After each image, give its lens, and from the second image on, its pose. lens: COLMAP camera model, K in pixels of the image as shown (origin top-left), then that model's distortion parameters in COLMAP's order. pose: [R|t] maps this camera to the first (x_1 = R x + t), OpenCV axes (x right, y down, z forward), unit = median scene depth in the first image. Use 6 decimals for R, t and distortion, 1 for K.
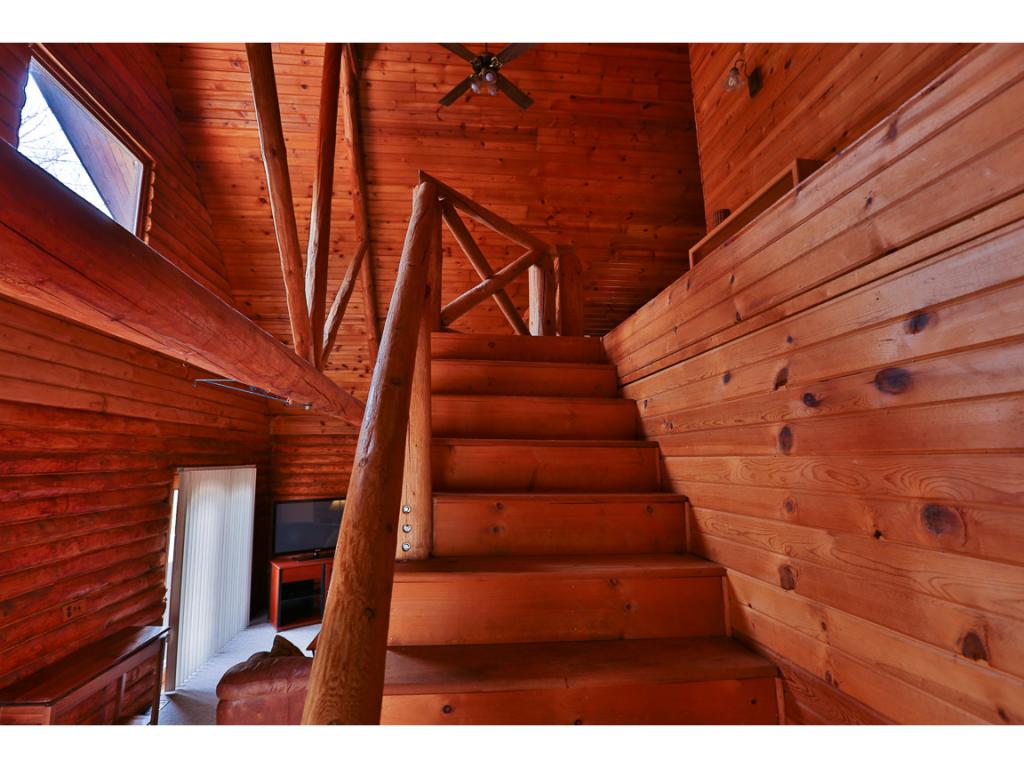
lens RADIAL K [[497.5, 0, 512.0], [0, 497.5, 379.0], [0, 0, 1]] dist [-0.052542, 0.016782]
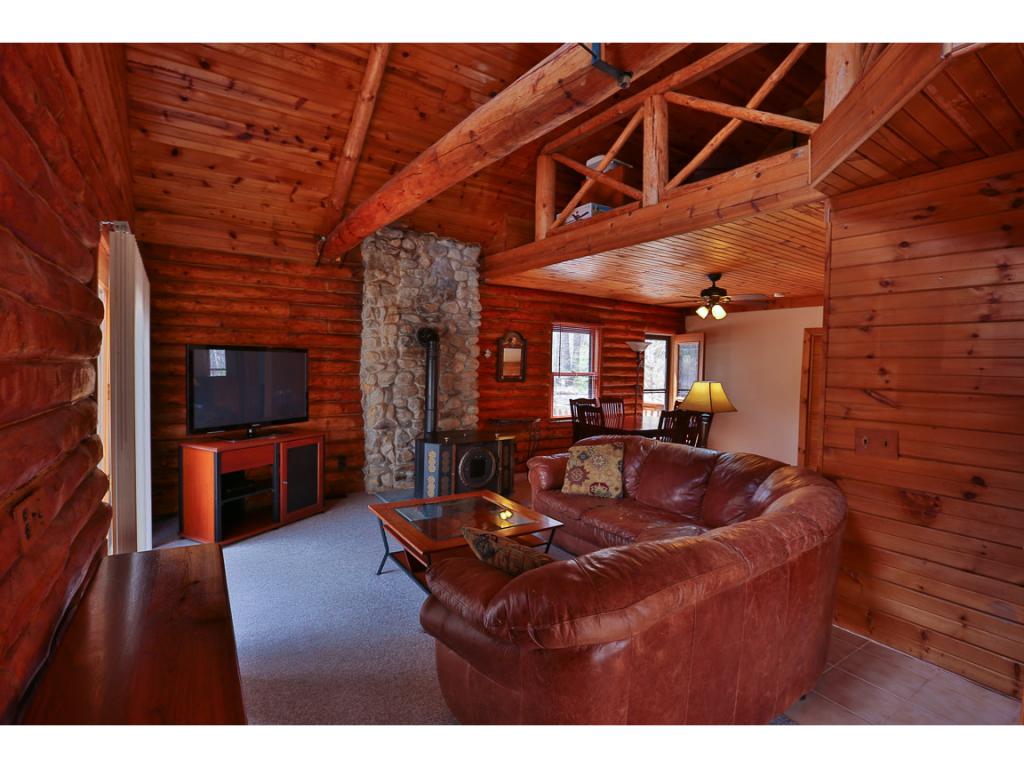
lens RADIAL K [[497.5, 0, 507.8], [0, 497.5, 382.3], [0, 0, 1]] dist [-0.052542, 0.016782]
pose [[0.889269, 0.017435, 0.457052, -0.393083], [-0.103260, 0.981128, 0.163481, 0.151531], [-0.445576, -0.192574, 0.874287, 0.293182]]
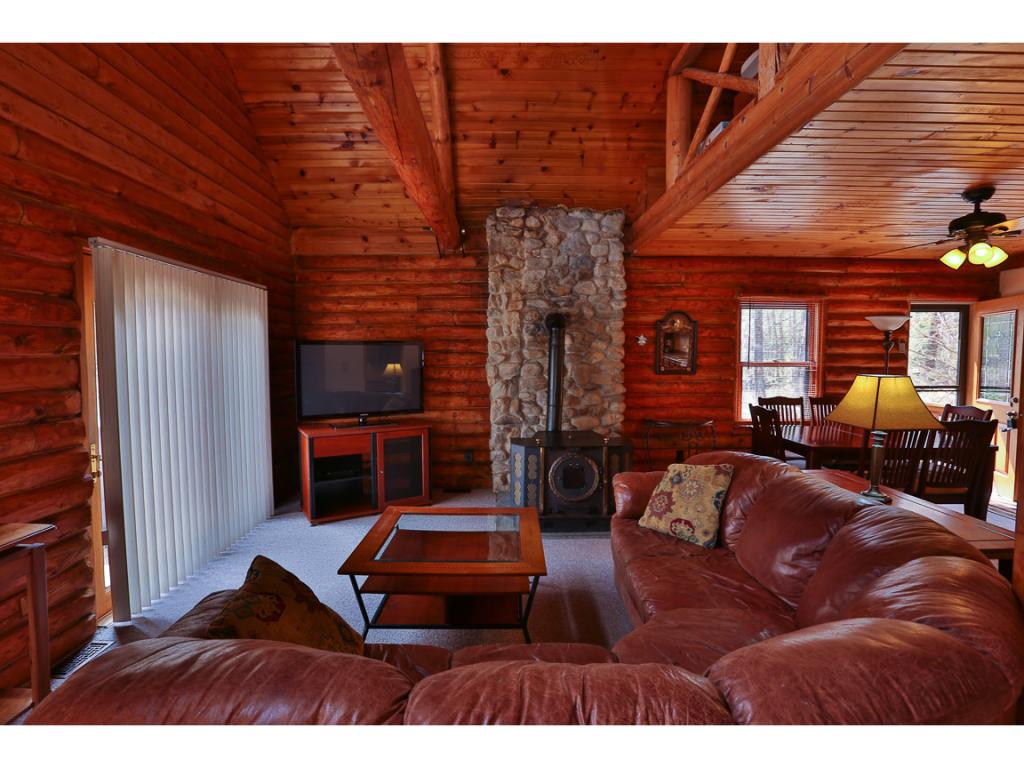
lens RADIAL K [[497.5, 0, 512.7], [0, 497.5, 380.0], [0, 0, 1]] dist [-0.052542, 0.016782]
pose [[0.994874, 0.020101, -0.099107, -0.120366], [0.000603, 0.978848, 0.204589, 0.157915], [0.101123, -0.203600, 0.973818, 0.351987]]
